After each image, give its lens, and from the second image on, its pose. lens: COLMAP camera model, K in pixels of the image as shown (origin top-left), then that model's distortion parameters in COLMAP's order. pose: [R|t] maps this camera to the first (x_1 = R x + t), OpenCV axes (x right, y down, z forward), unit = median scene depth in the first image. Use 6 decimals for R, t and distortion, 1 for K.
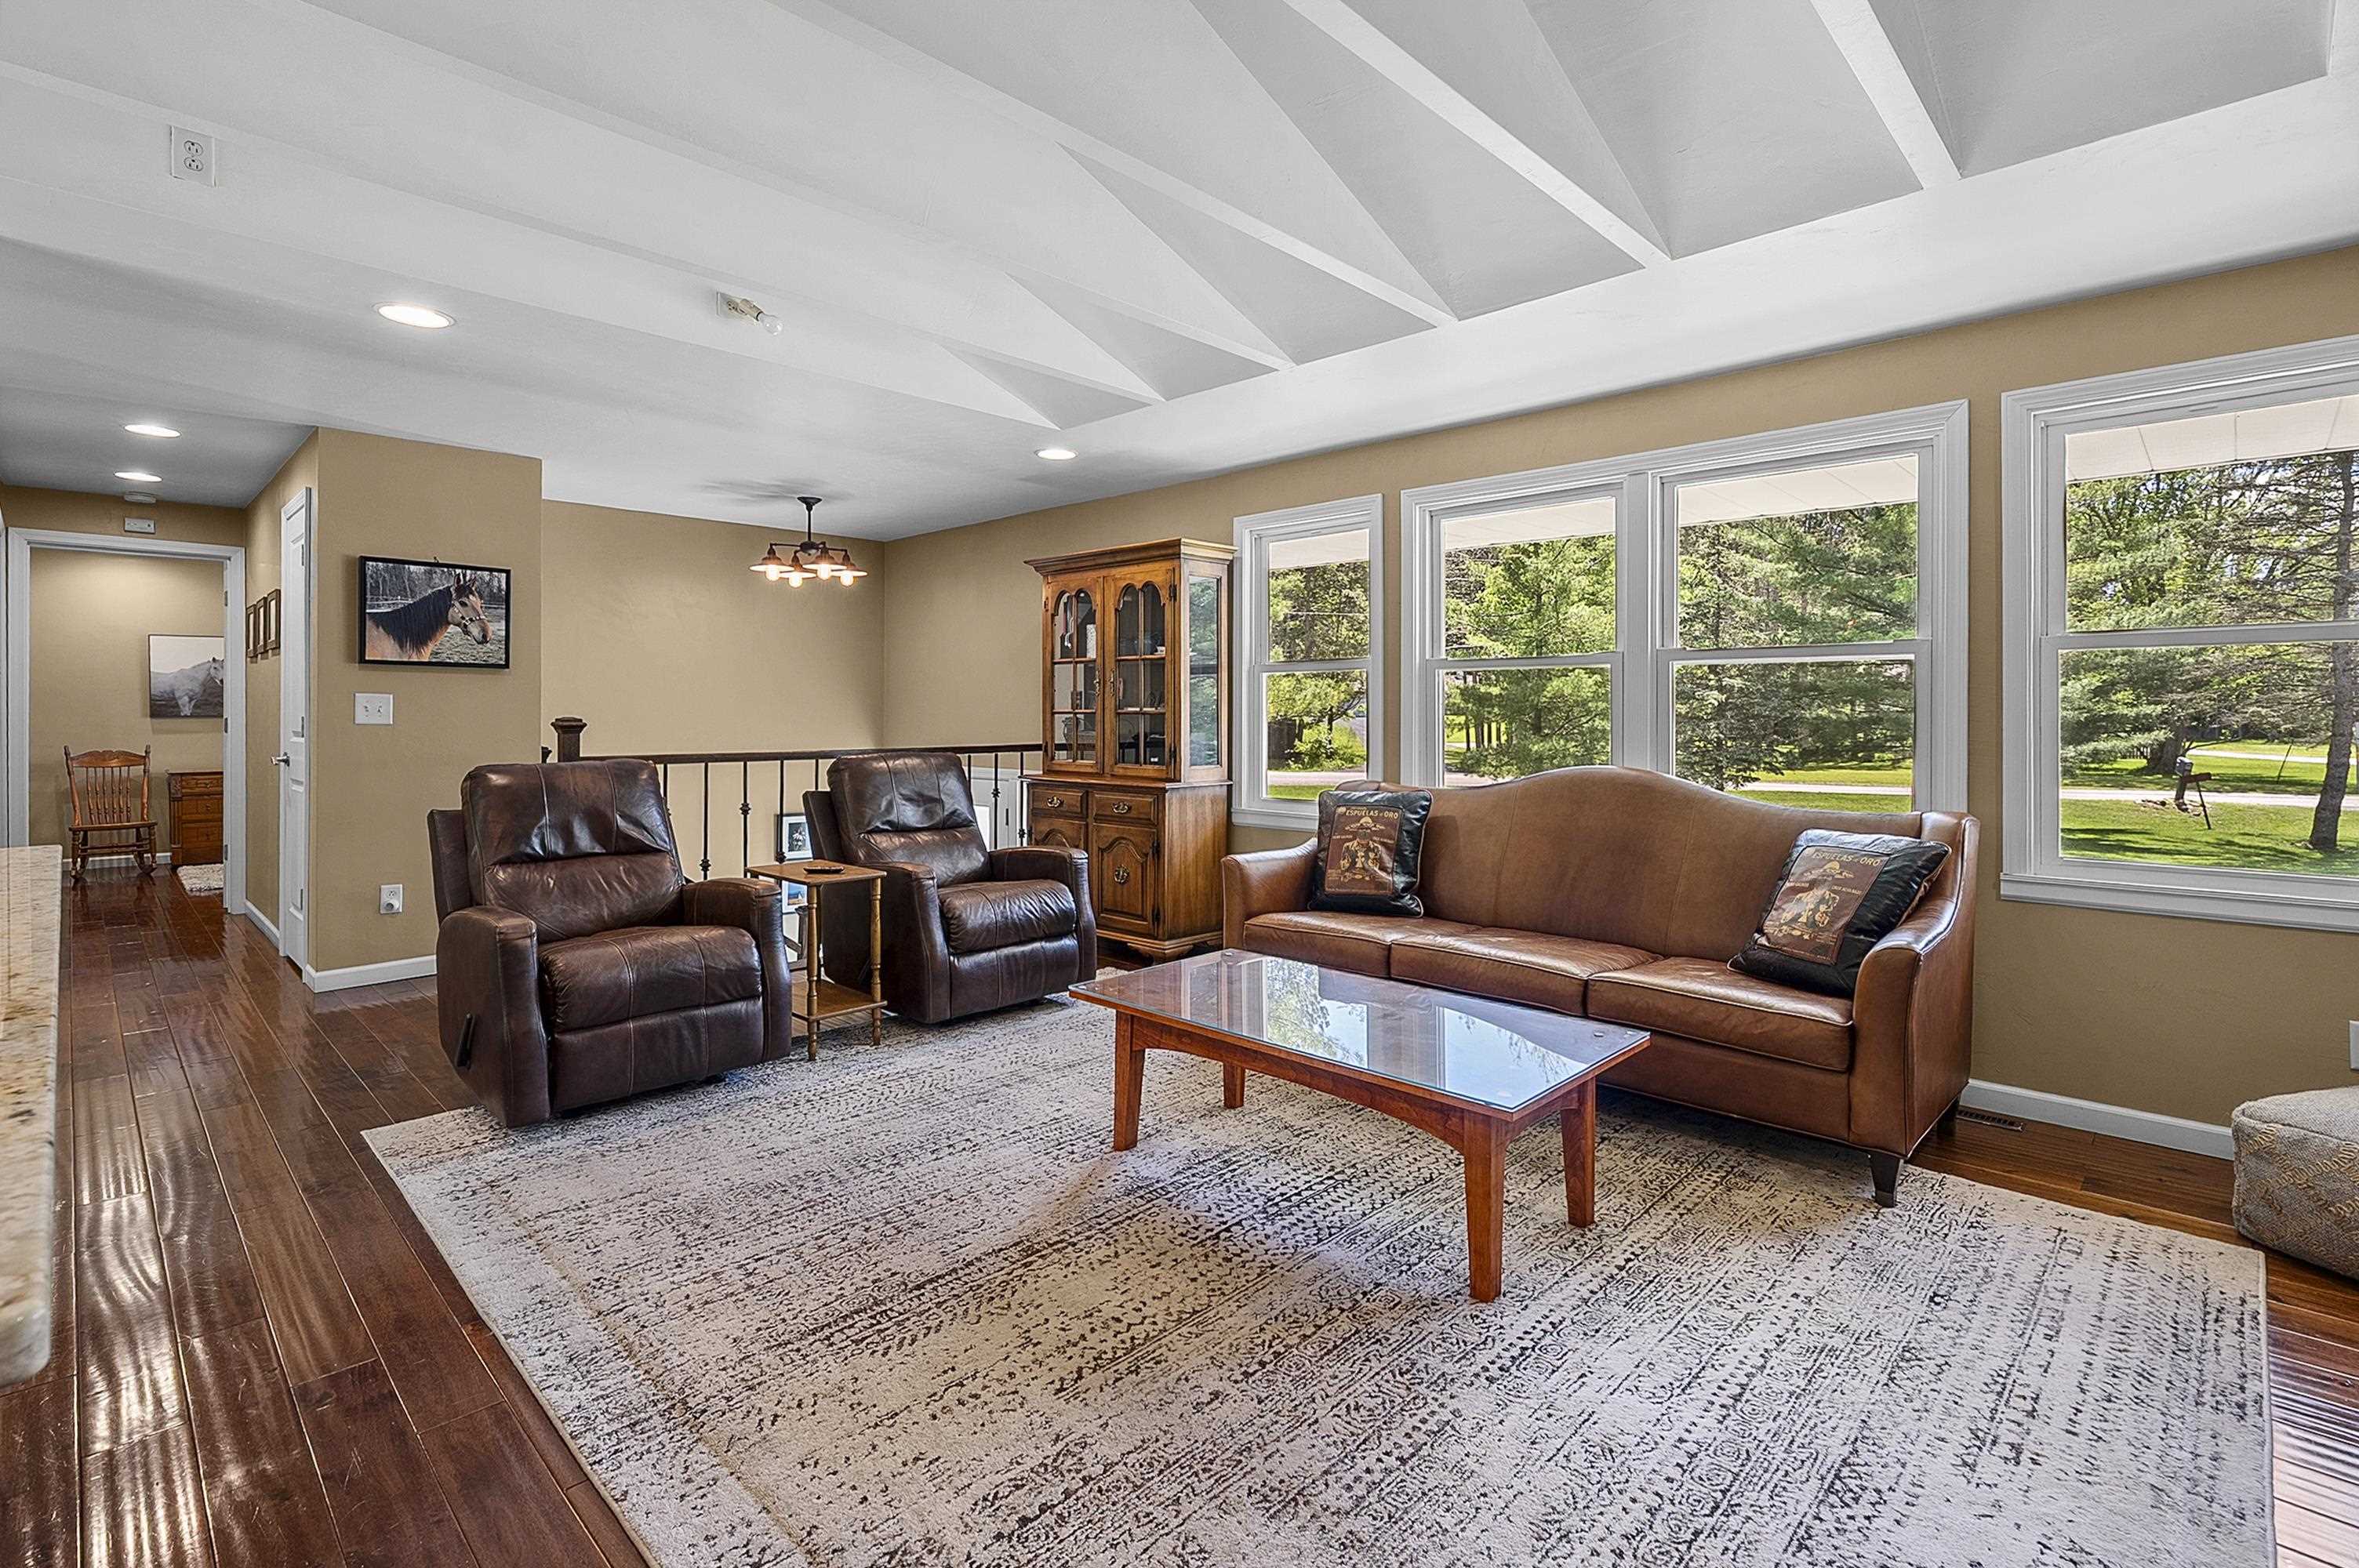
lens RADIAL K [[1087.2, 0, 1190.8], [0, 1087.2, 719.2], [0, 0, 1]] dist [-0.004230, -0.000125]
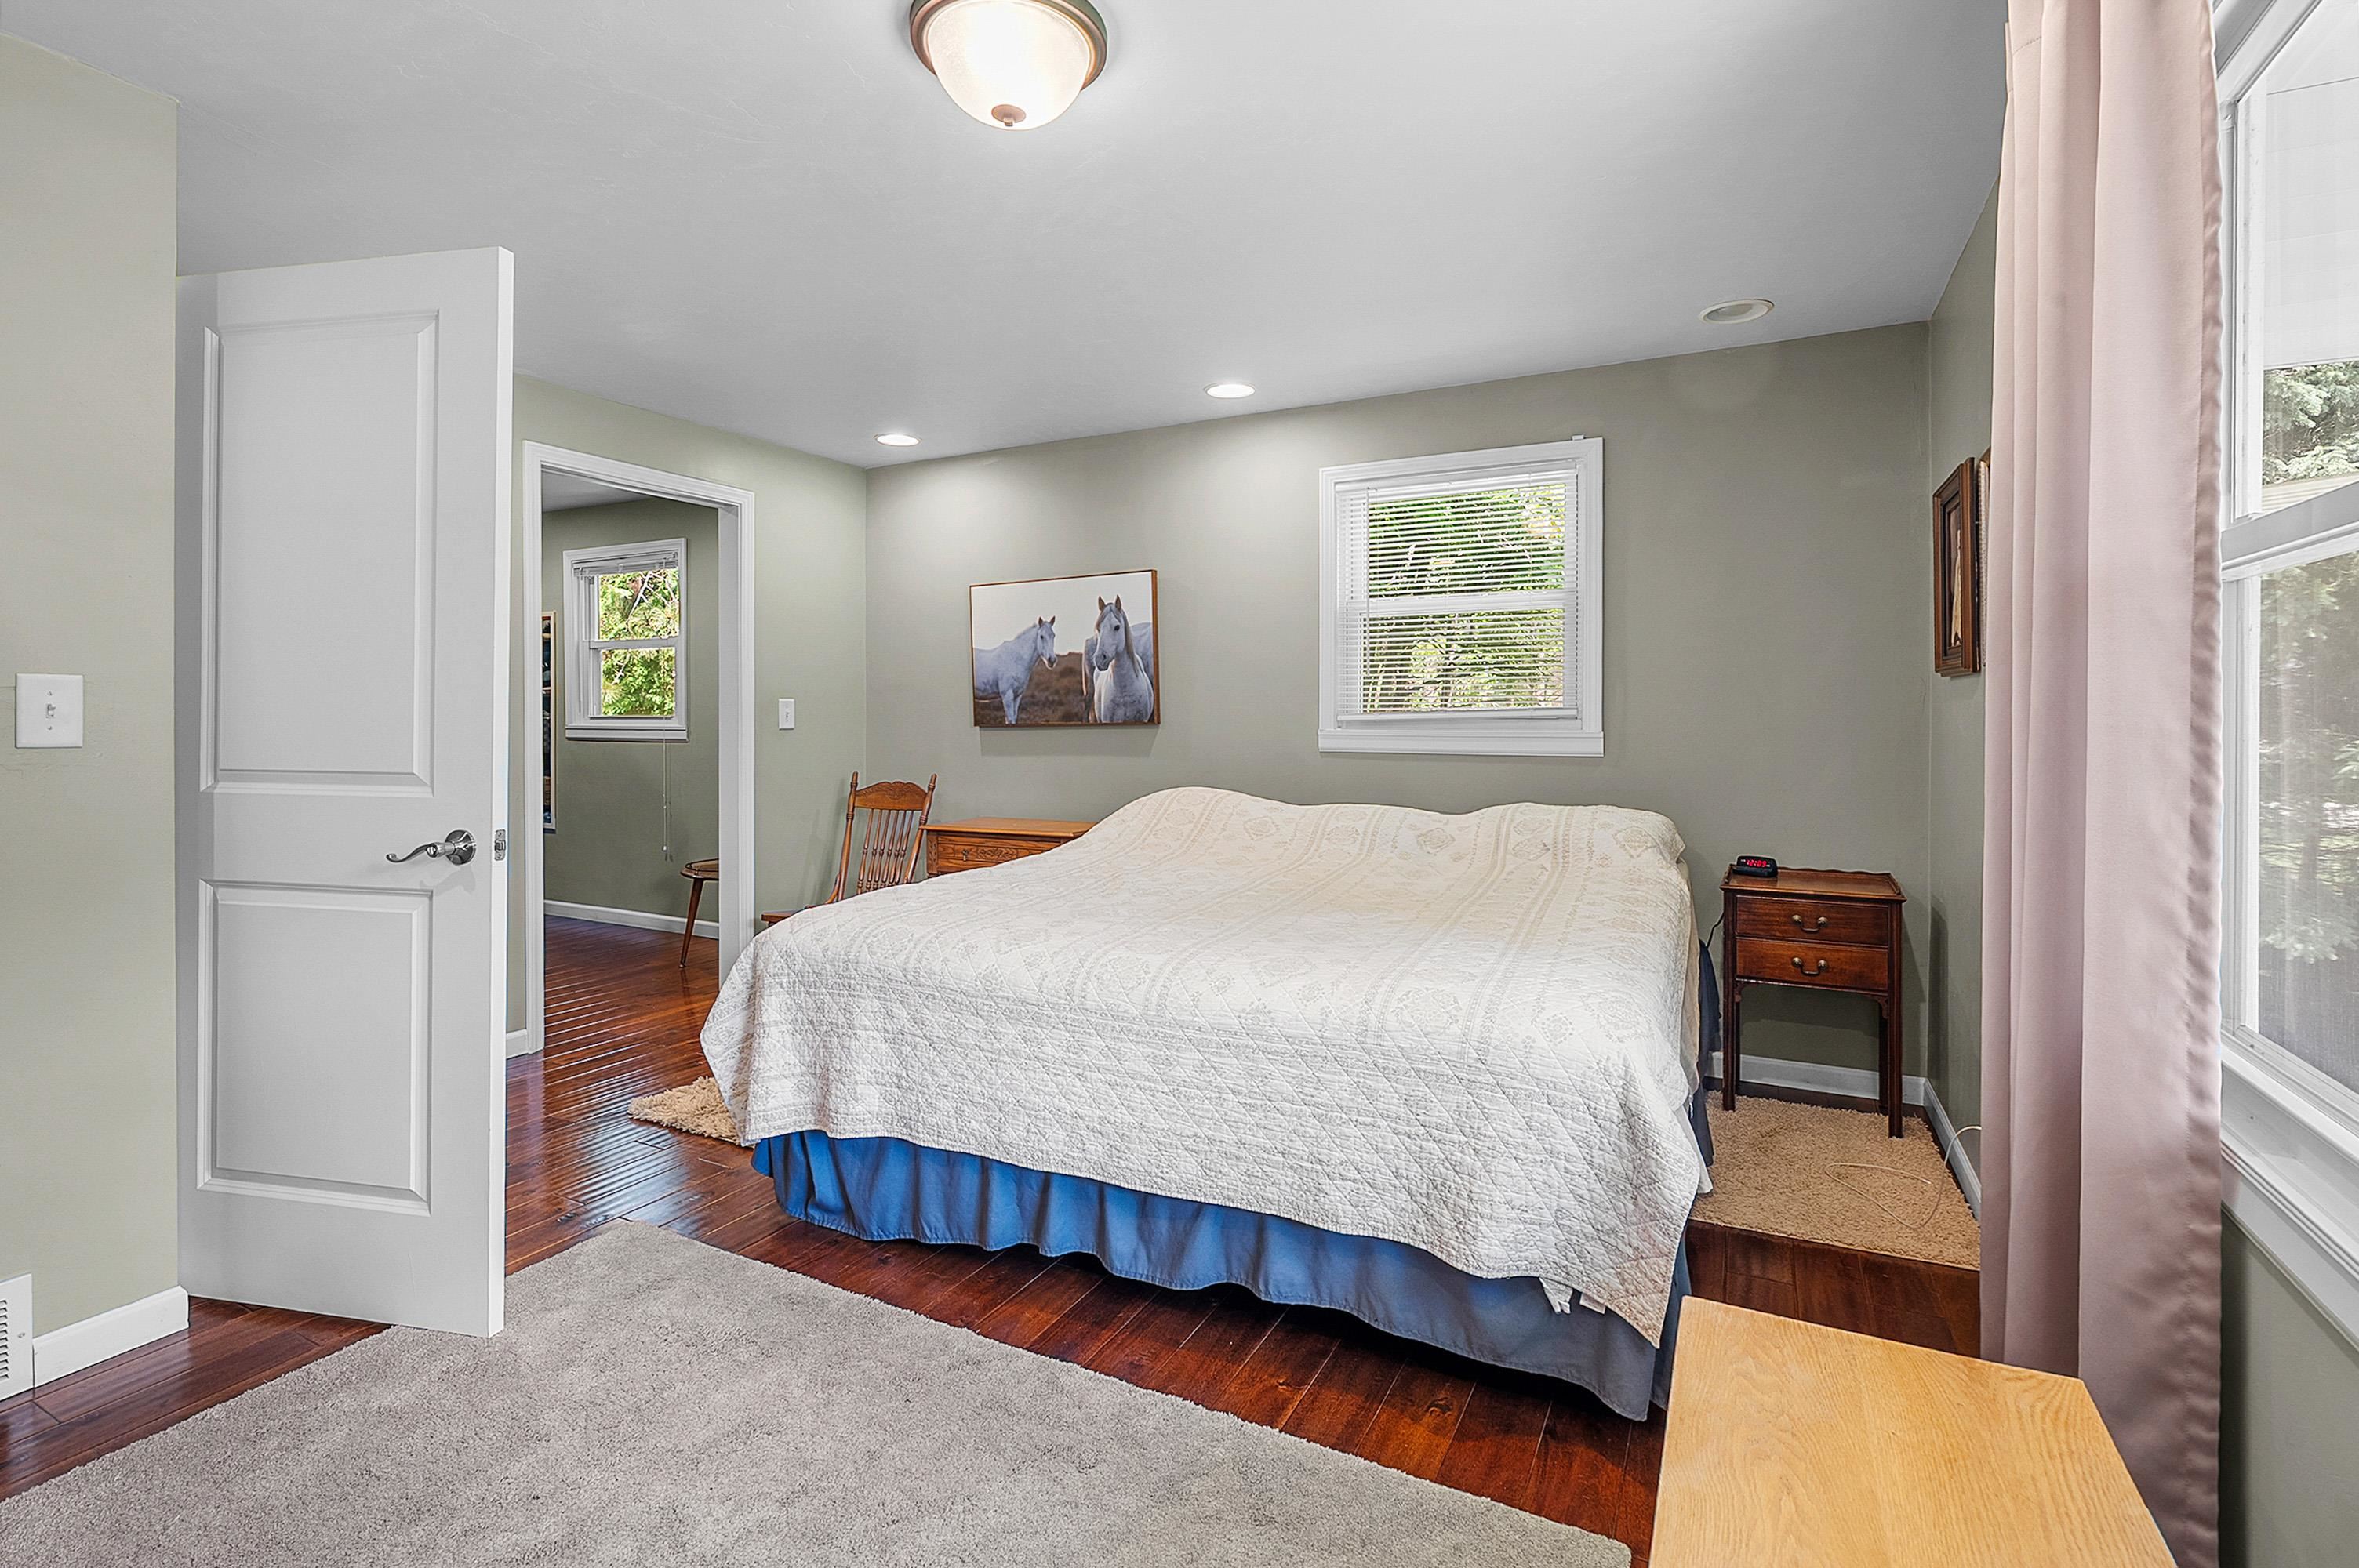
lens RADIAL K [[1087.2, 0, 1178.9], [0, 1087.2, 722.1], [0, 0, 1]] dist [-0.004230, -0.000125]
pose [[0.289612, -0.001499, -0.957143, -0.297482], [-0.002200, 0.999995, -0.002232, -0.002492], [0.957142, 0.002752, 0.289607, 0.764374]]
